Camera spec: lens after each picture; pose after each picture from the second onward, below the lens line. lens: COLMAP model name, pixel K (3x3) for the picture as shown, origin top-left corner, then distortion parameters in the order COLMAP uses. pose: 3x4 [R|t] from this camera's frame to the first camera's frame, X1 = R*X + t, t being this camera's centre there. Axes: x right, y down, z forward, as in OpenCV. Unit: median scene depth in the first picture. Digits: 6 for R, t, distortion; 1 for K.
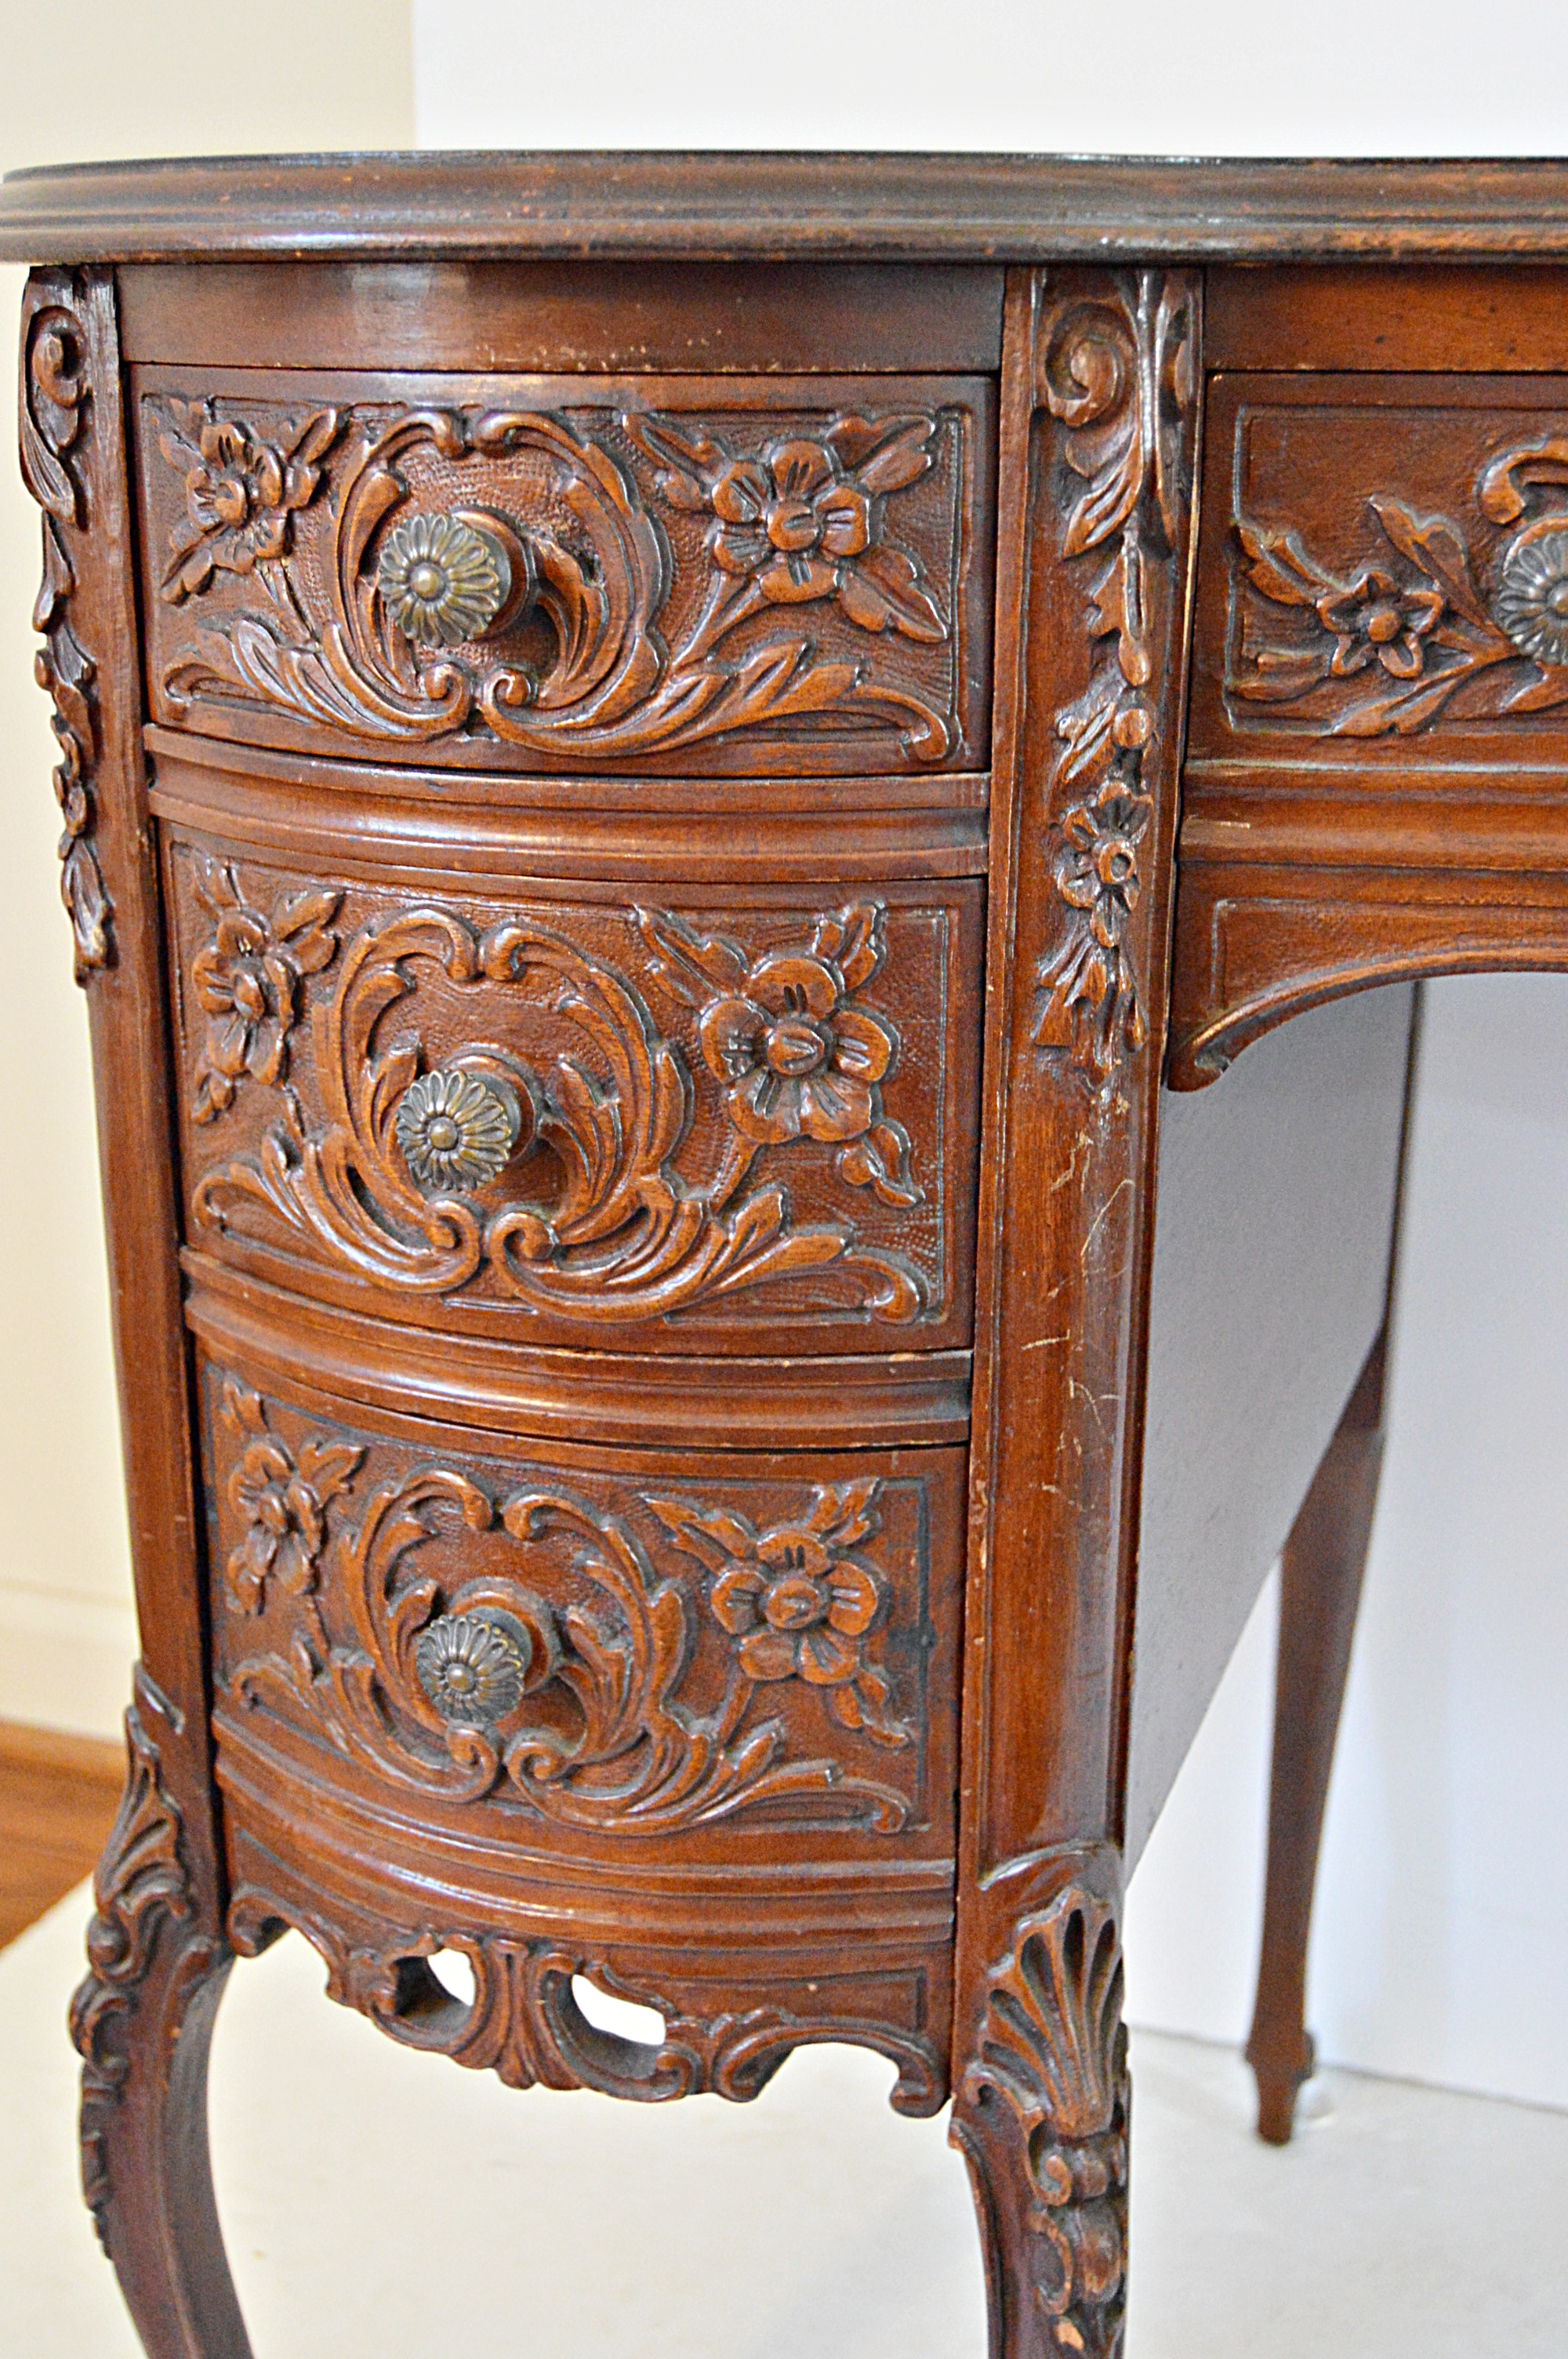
lens RADIAL K [[2755.8, 0, 784.0], [0, 2755.8, 1179.5], [0, 0, 1]] dist [-0.003450, -0.016841]
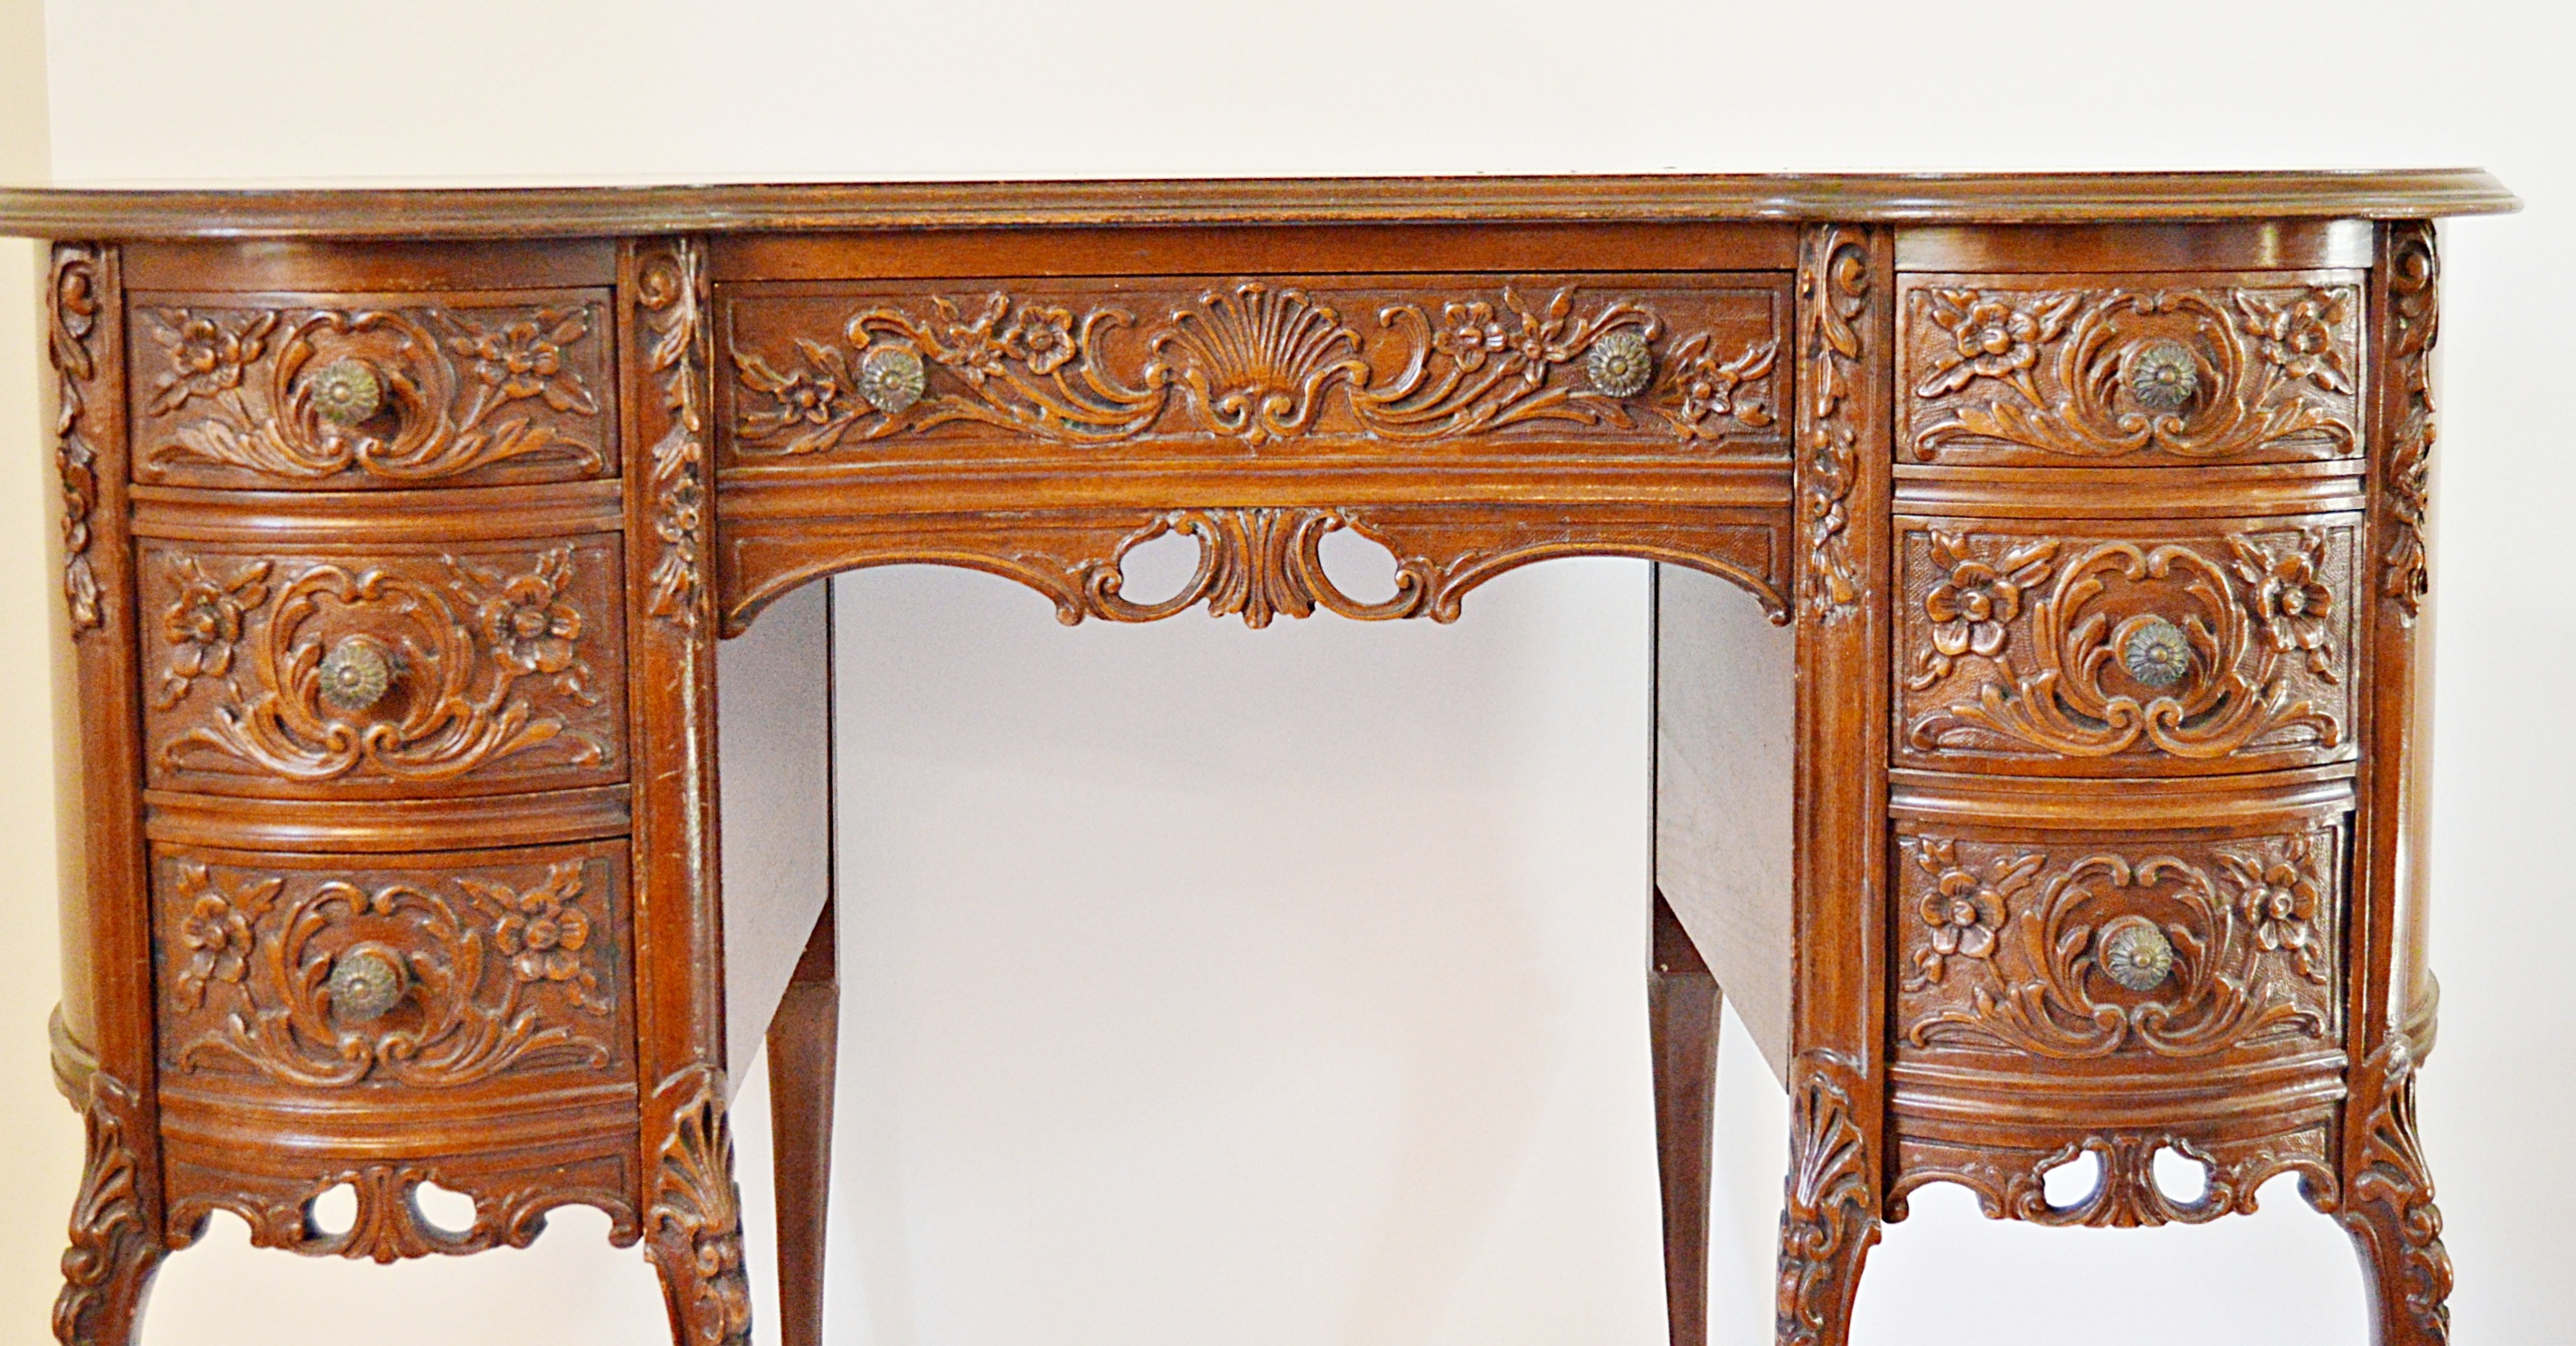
lens RADIAL K [[3419.9, 0, 1315.3], [0, 3419.9, 563.4], [0, 0, 1]] dist [-0.017664, -0.012062]
pose [[0.925497, -0.055123, 0.374722, -0.373243], [0.123008, 0.979468, -0.159725, 0.352777], [-0.358224, 0.193919, 0.913275, -1.363242]]
